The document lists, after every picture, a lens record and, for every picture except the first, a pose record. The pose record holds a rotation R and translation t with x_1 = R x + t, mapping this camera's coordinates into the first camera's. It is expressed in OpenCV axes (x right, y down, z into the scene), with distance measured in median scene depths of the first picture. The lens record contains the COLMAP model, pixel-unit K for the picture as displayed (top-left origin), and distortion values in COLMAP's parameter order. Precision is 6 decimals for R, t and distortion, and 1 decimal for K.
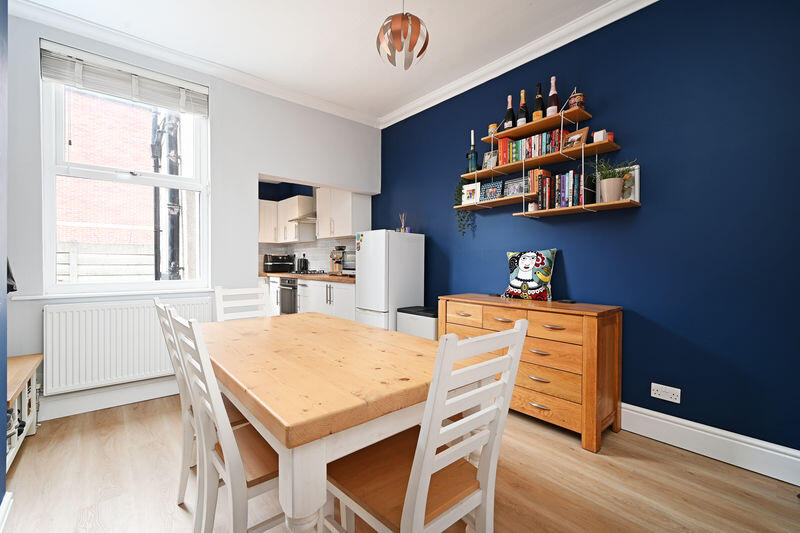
lens RADIAL K [[346.0, 0, 400.1], [0, 346.0, 264.5], [0, 0, 1]] dist [-0.000486, -0.000462]
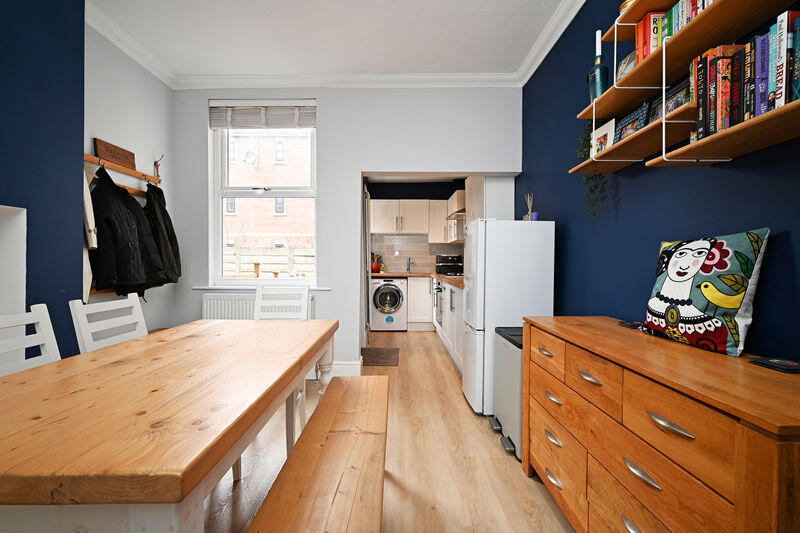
lens RADIAL K [[346.0, 0, 398.2], [0, 346.0, 266.6], [0, 0, 1]] dist [-0.000486, -0.000462]
pose [[0.754325, 0.007596, -0.656457, 0.379991], [-0.006144, 0.999971, 0.004511, -0.000277], [0.656472, 0.000630, 0.754350, 0.401362]]
